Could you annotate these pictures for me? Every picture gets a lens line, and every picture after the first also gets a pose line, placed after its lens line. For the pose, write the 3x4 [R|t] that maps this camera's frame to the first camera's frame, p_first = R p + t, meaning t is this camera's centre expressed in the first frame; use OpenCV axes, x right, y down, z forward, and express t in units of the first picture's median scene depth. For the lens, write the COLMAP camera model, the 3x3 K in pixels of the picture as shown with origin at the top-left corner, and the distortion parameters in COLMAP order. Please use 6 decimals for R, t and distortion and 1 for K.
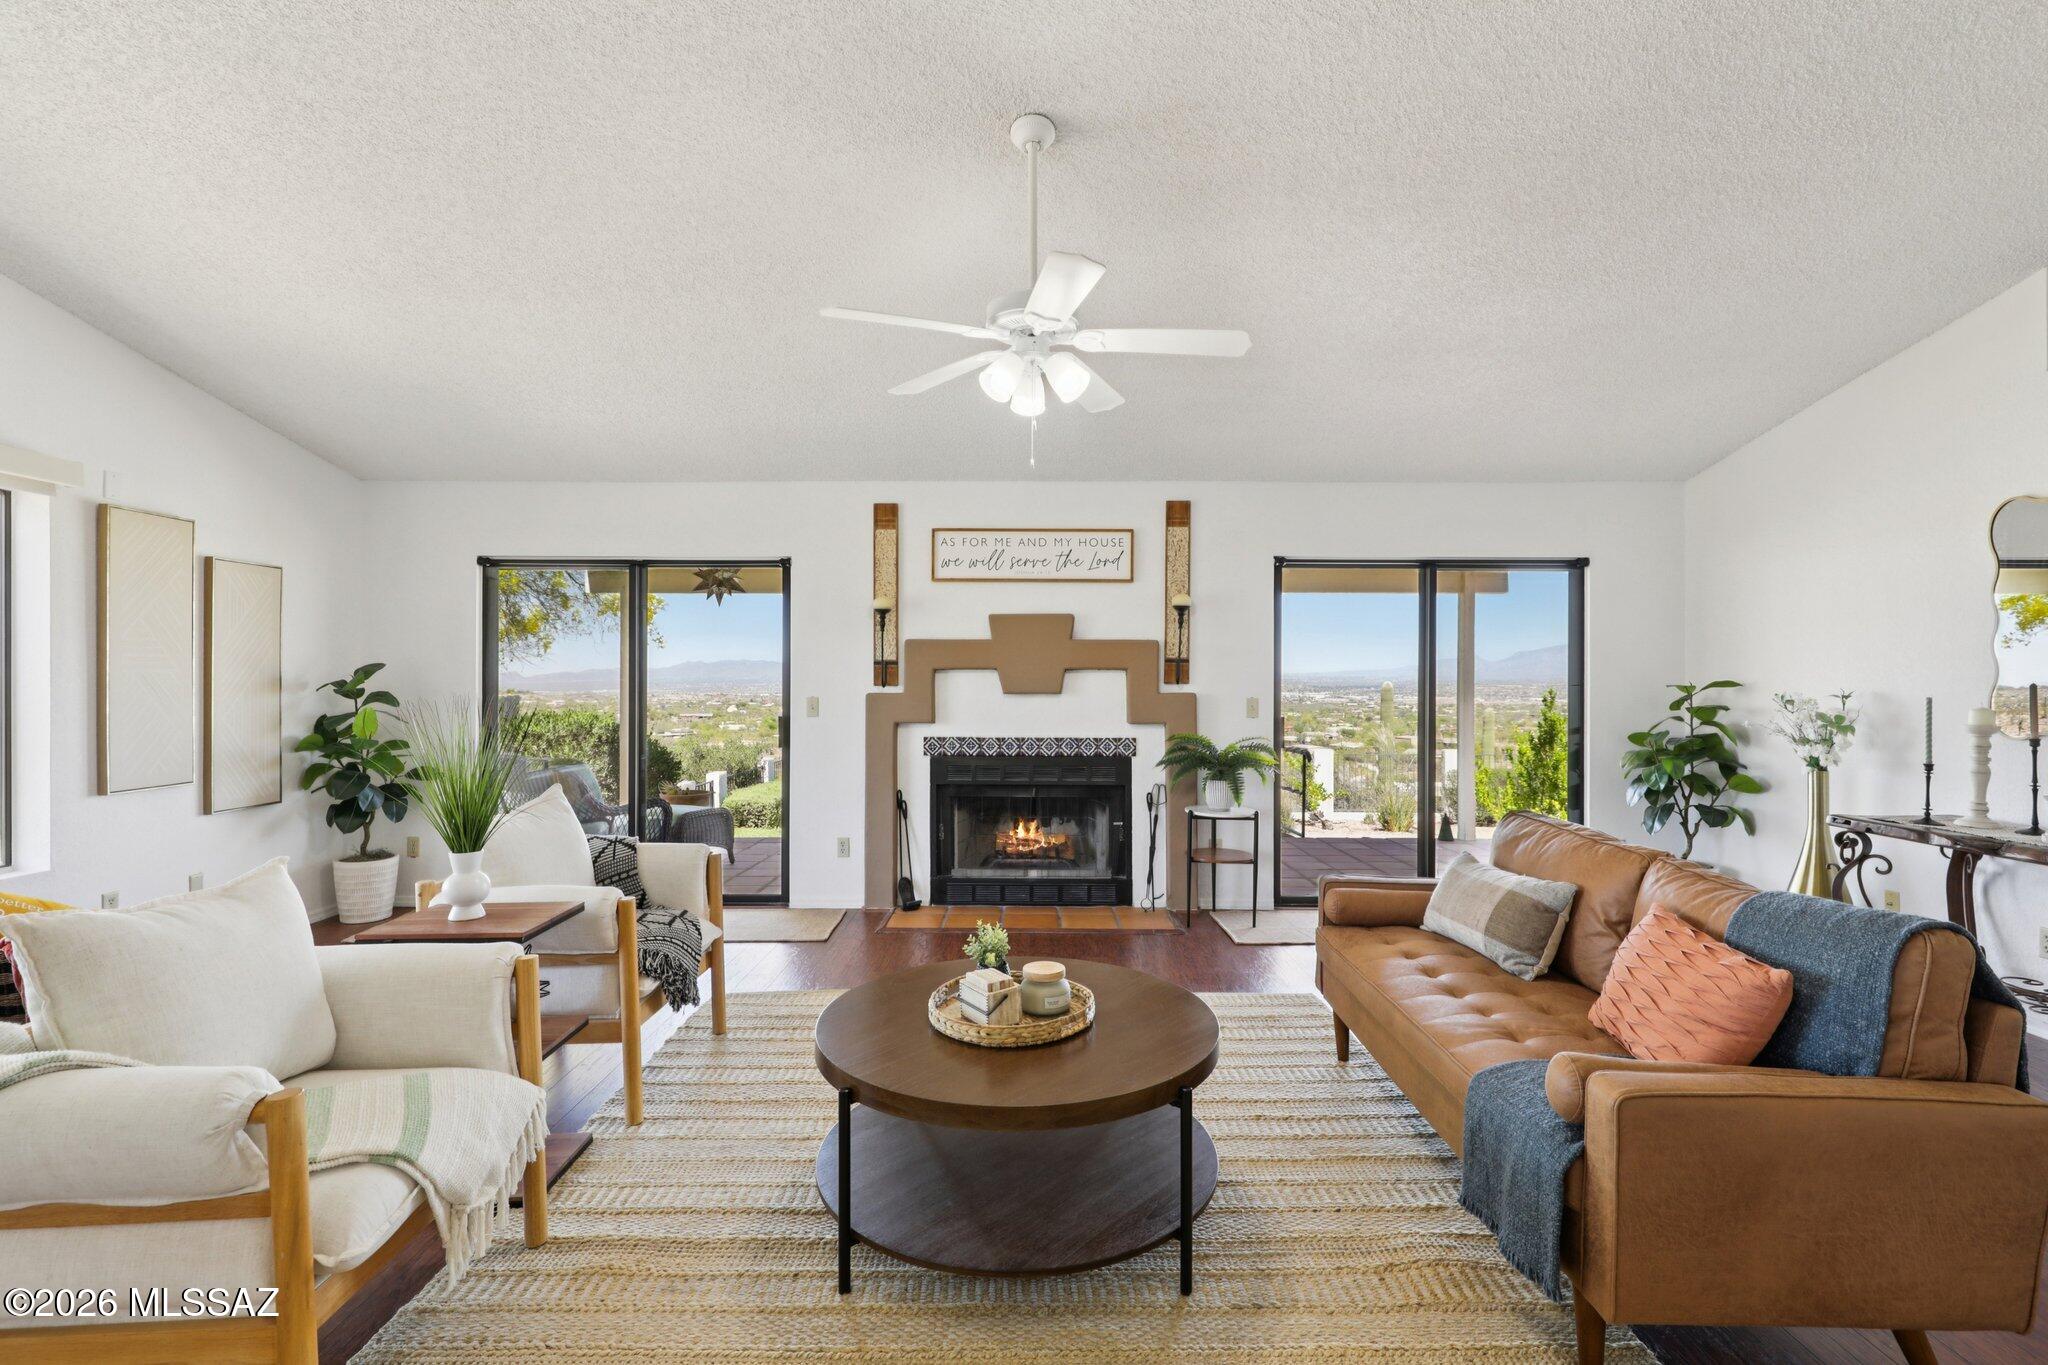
lens RADIAL K [[925.0, 0, 1029.5], [0, 925.0, 679.2], [0, 0, 1]] dist [-0.001802, 0.000495]
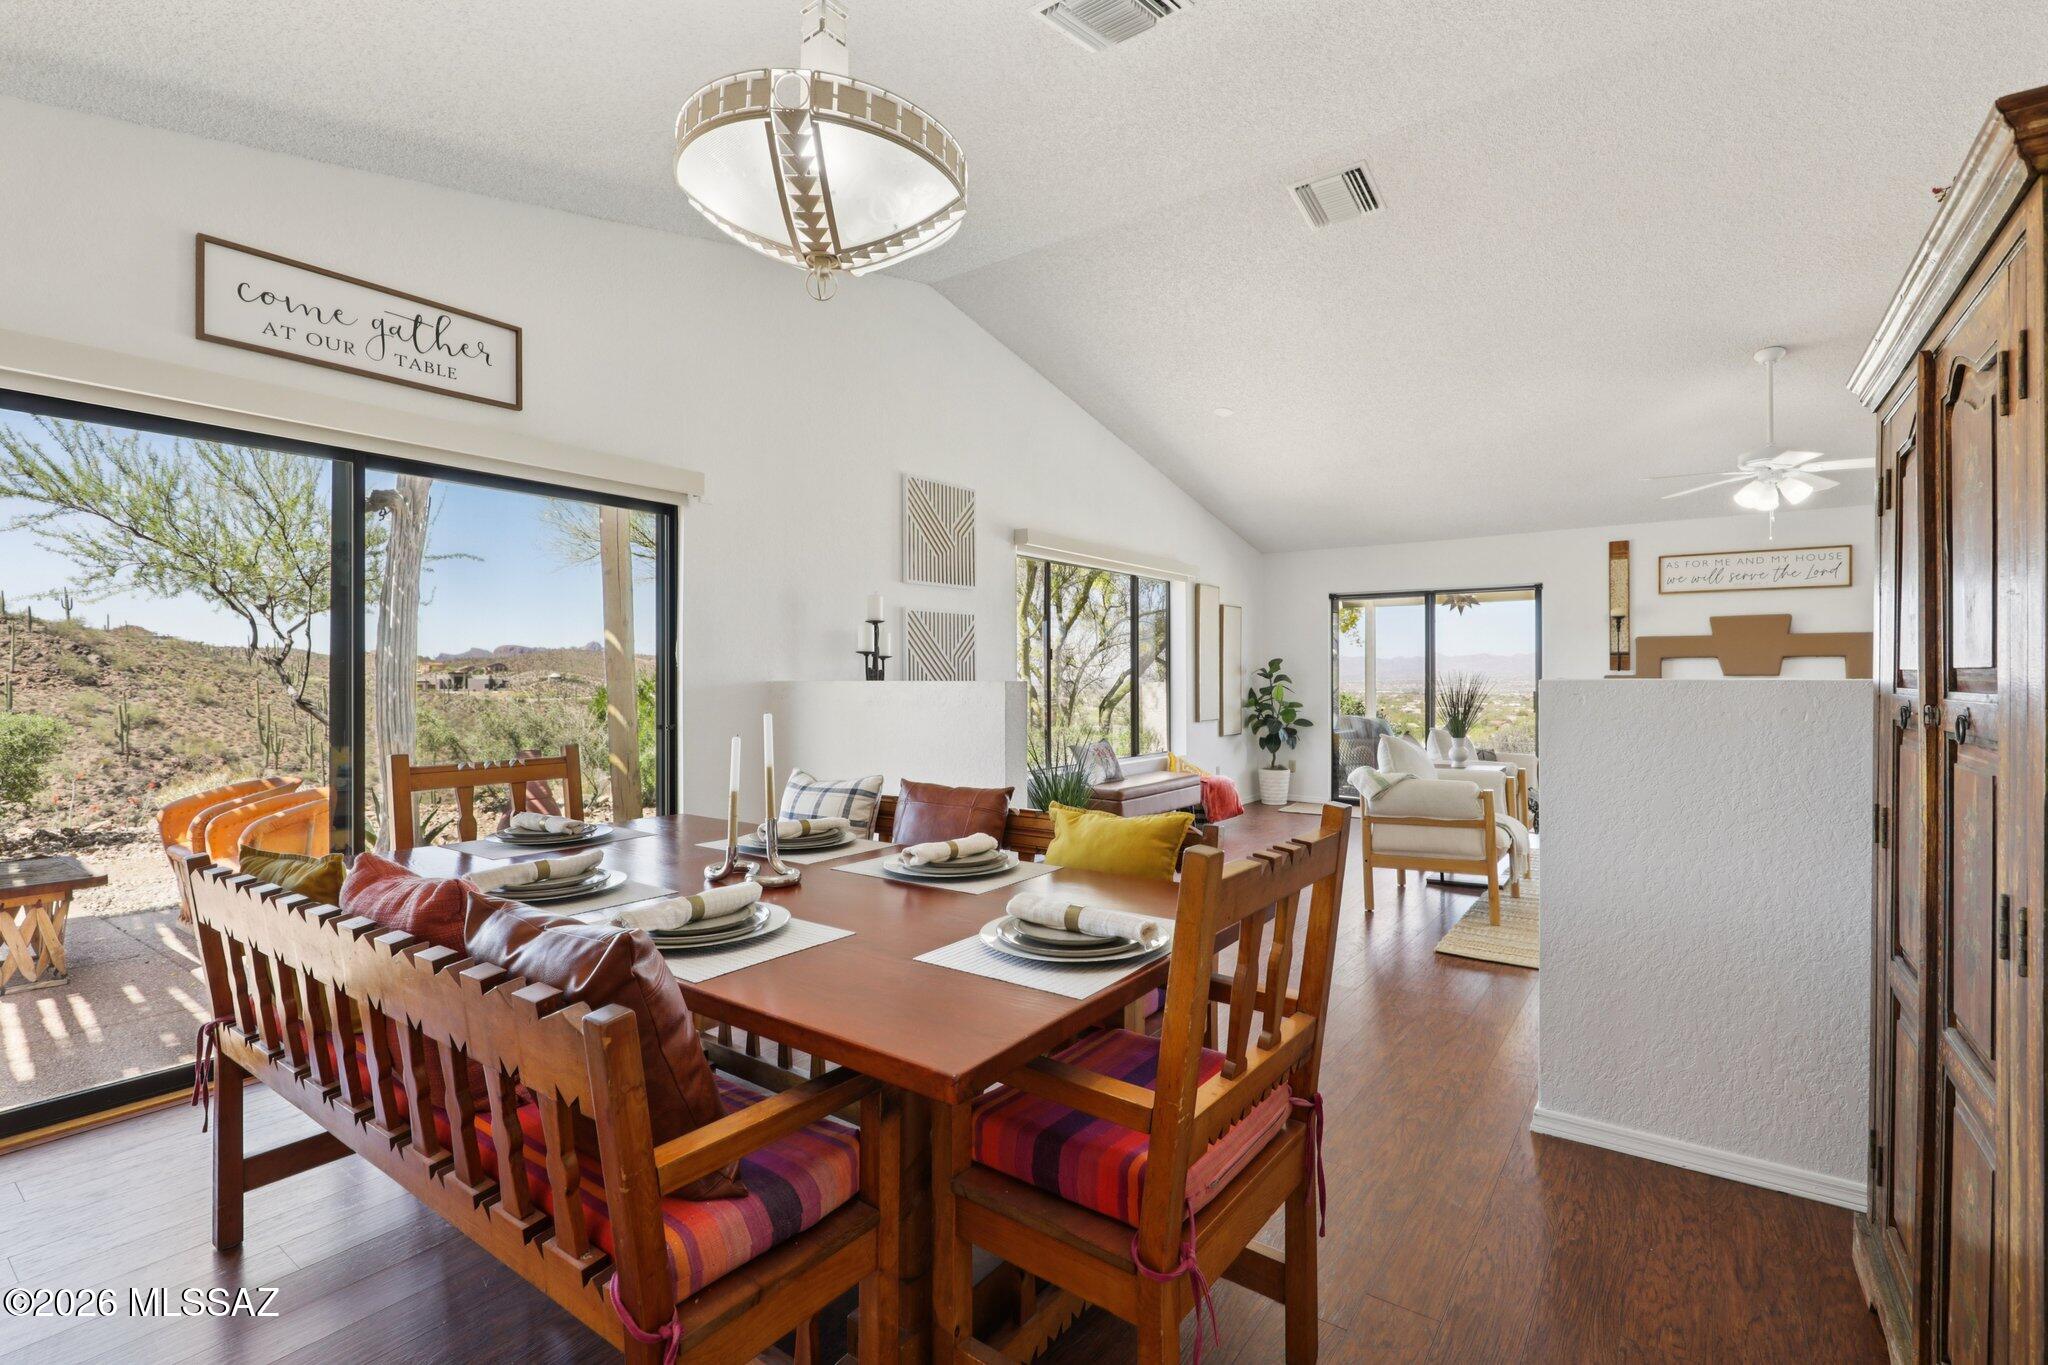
lens RADIAL K [[925.0, 0, 1034.9], [0, 925.0, 674.4], [0, 0, 1]] dist [-0.001802, 0.000495]
pose [[0.812488, -0.002109, -0.582975, -0.058062], [0.000807, 0.999997, -0.002493, 0.016380], [0.582978, 0.001555, 0.812487, -0.666566]]
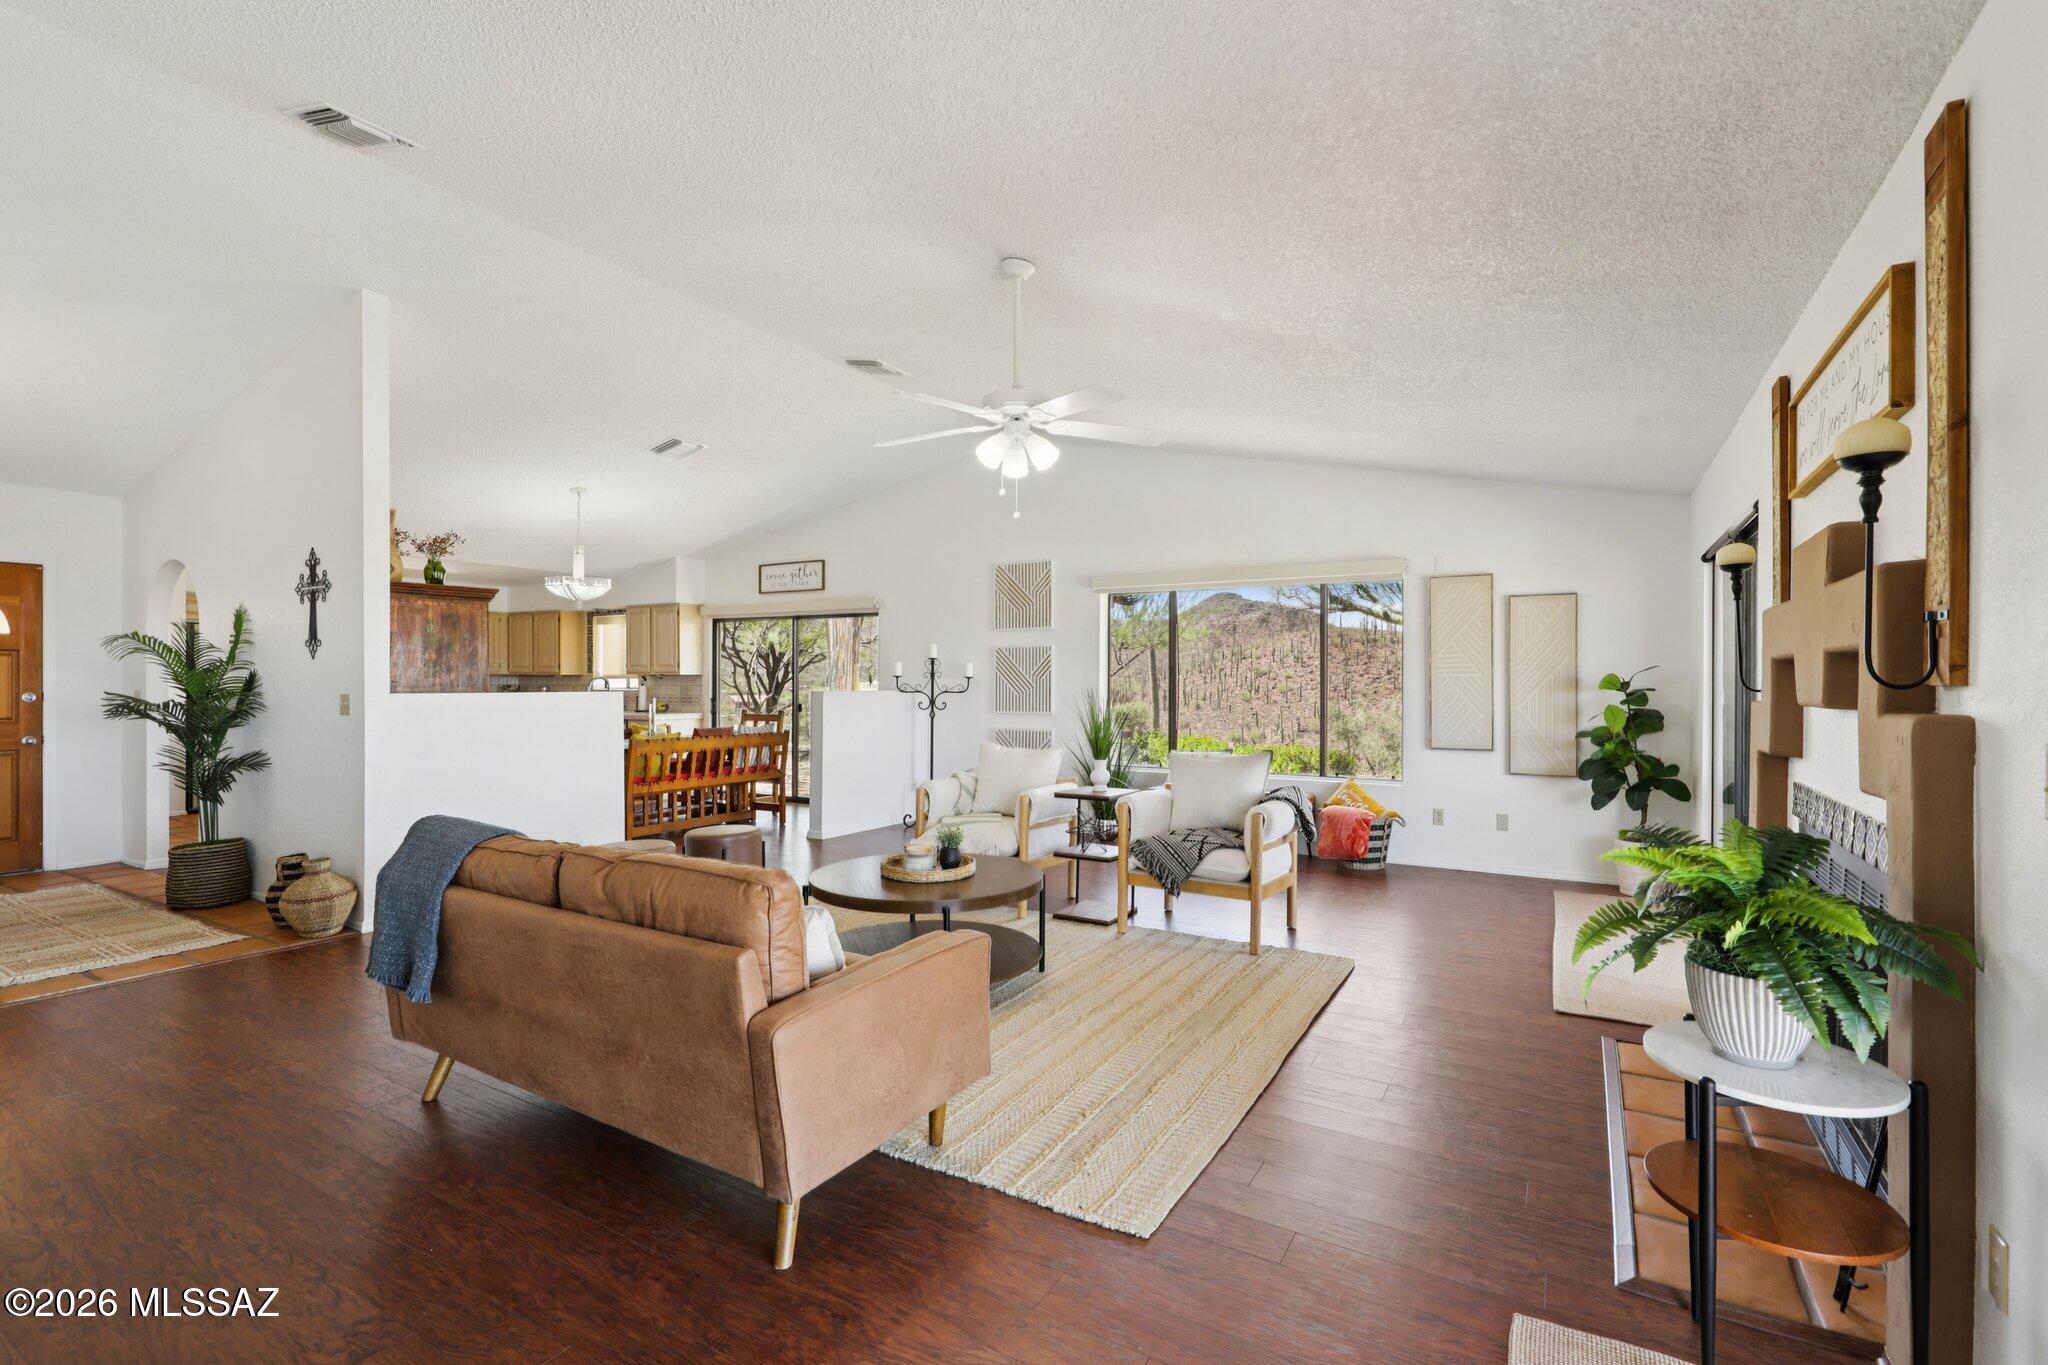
lens RADIAL K [[925.0, 0, 1026.6], [0, 925.0, 681.3], [0, 0, 1]] dist [-0.001802, 0.000495]
pose [[-0.508095, -0.001960, -0.861299, 0.597406], [-0.002805, 0.999996, -0.000621, 0.003864], [0.861297, 0.002101, -0.508098, 0.886141]]
